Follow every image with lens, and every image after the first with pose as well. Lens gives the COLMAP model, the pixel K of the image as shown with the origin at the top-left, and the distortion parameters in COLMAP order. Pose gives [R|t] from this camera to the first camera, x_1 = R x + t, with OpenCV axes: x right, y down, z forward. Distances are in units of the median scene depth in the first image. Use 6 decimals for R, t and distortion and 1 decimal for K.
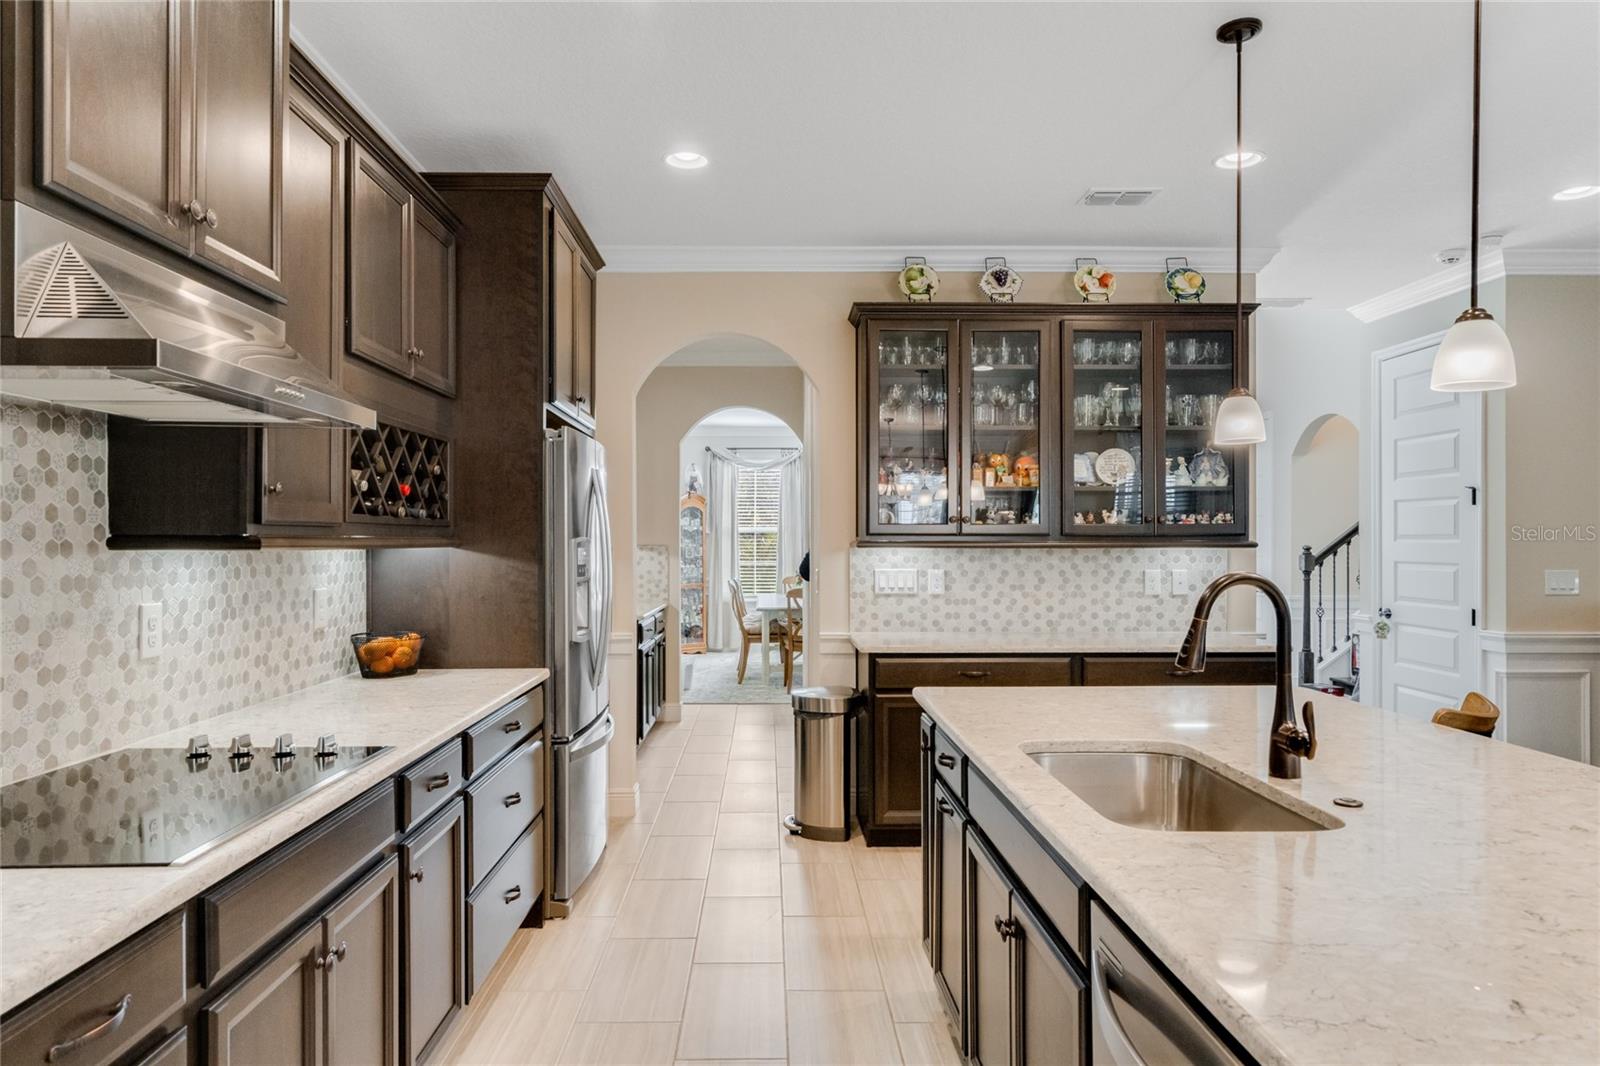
lens RADIAL K [[1008.4, 0, 794.3], [0, 1008.4, 539.6], [0, 0, 1]] dist [0.001022, -0.005376]
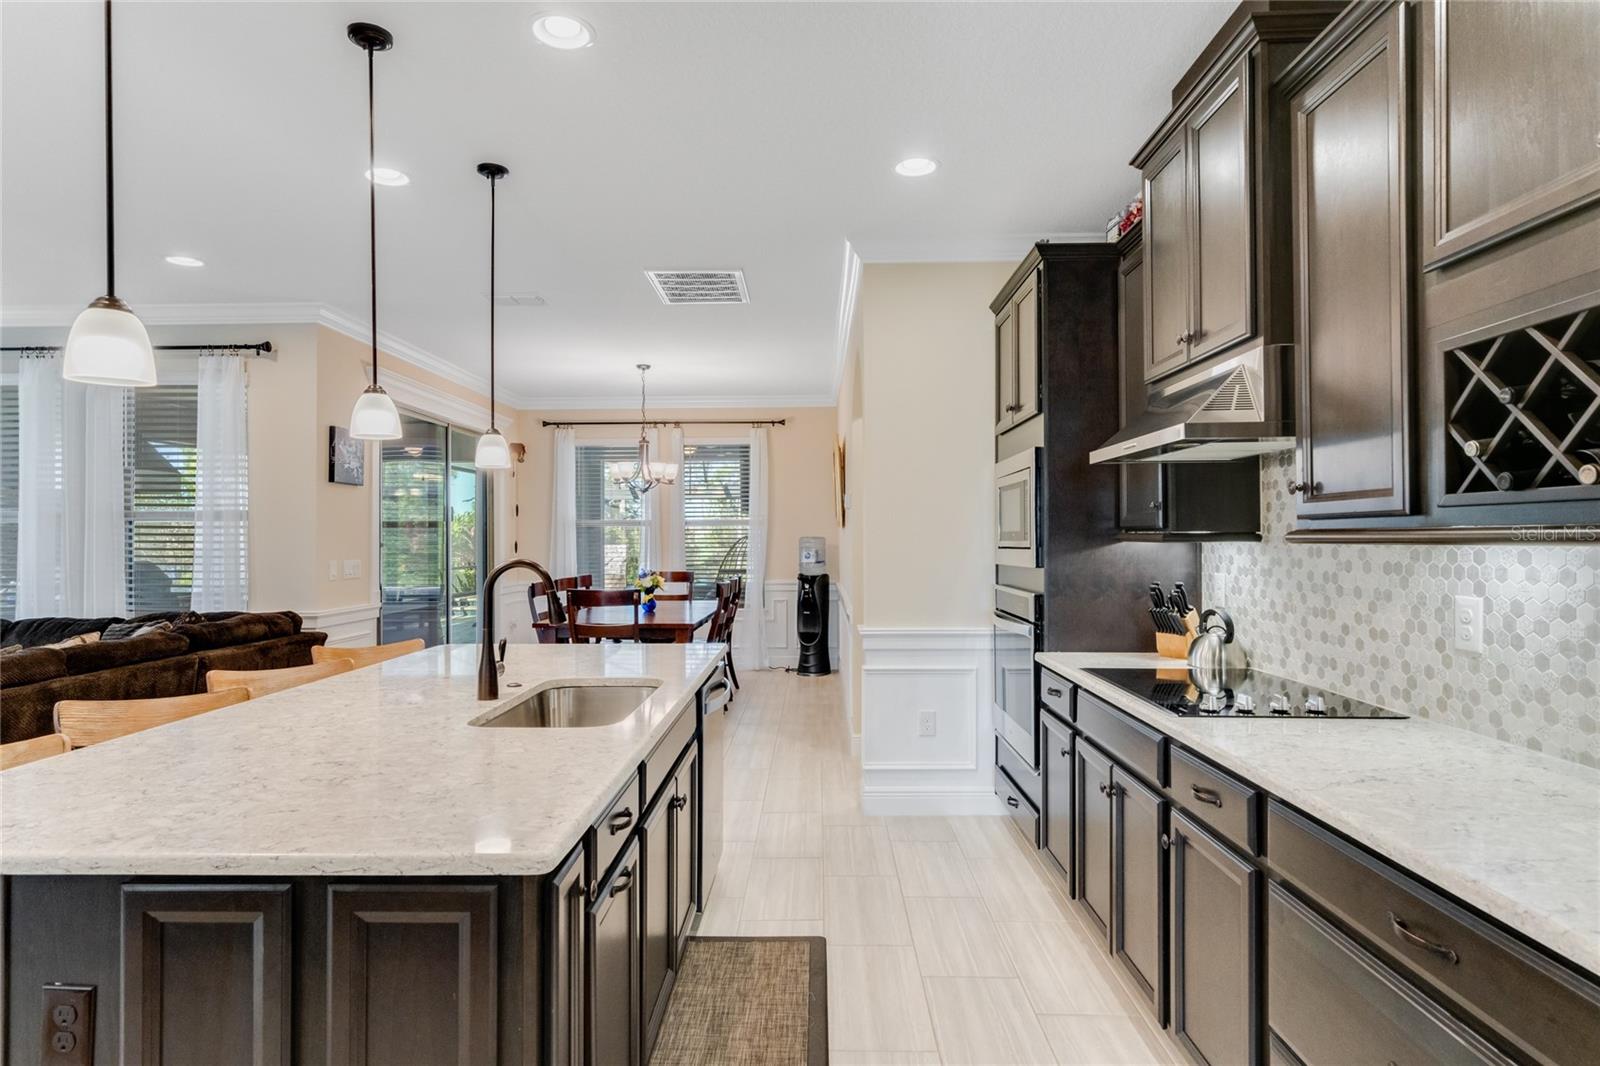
lens RADIAL K [[867.1, 0, 799.0], [0, 867.1, 534.4], [0, 0, 1]] dist [-0.006389, 0.000248]
pose [[-0.999077, 0.002219, 0.042894, -0.009552], [0.001988, 0.999983, -0.005427, 0.003196], [-0.042906, -0.005337, -0.999065, 1.226590]]
